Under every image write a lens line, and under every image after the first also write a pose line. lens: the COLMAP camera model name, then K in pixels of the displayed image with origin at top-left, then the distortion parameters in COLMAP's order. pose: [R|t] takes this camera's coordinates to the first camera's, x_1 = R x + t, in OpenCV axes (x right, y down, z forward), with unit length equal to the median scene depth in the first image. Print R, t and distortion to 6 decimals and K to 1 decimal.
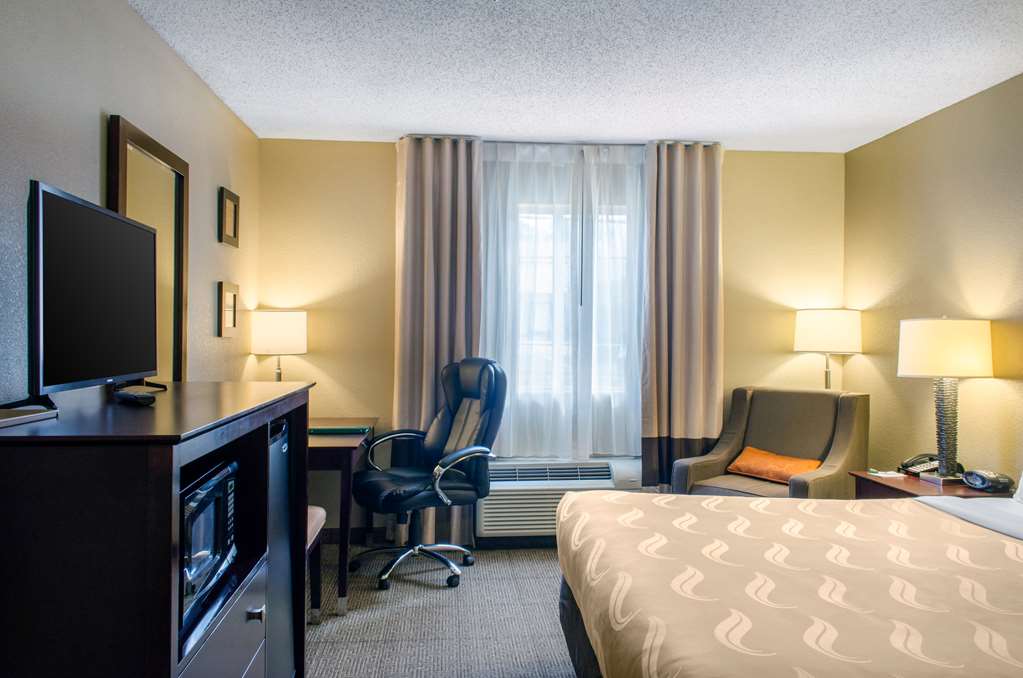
lens RADIAL K [[777.1, 0, 511.5], [0, 777.1, 339.0], [0, 0, 1]] dist [0.035761, -0.004700]
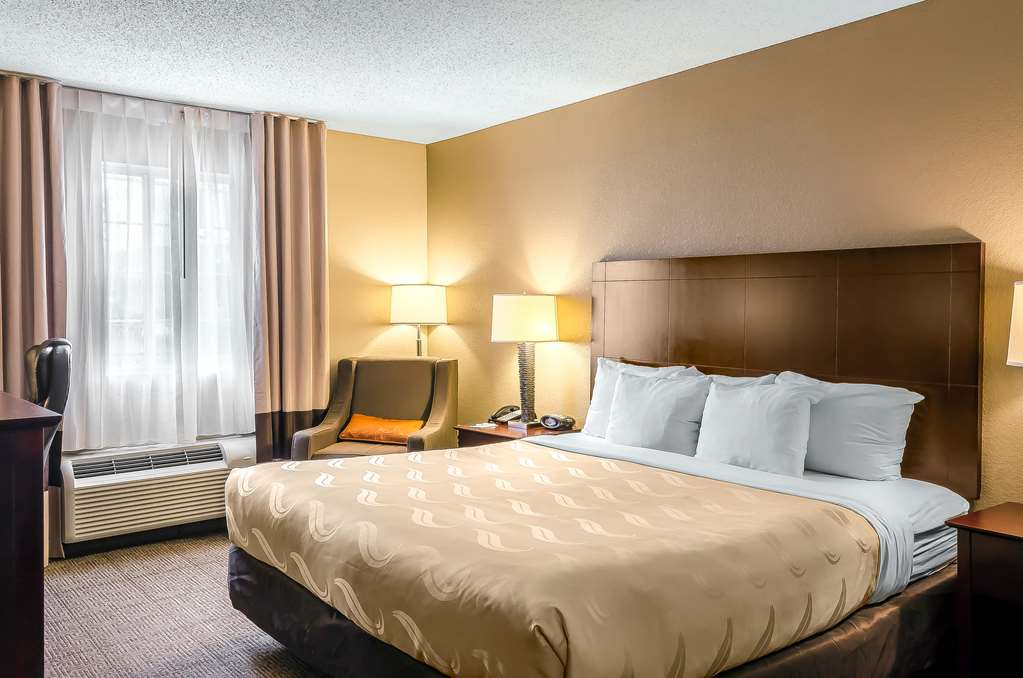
lens RADIAL K [[814.8, 0, 511.8], [0, 814.8, 323.0], [0, 0, 1]] dist [0.039153, -0.007157]
pose [[0.832157, -0.017716, 0.554257, -0.132781], [0.010922, 0.999819, 0.015560, -0.000429], [-0.554433, -0.006895, 0.832200, -0.037444]]
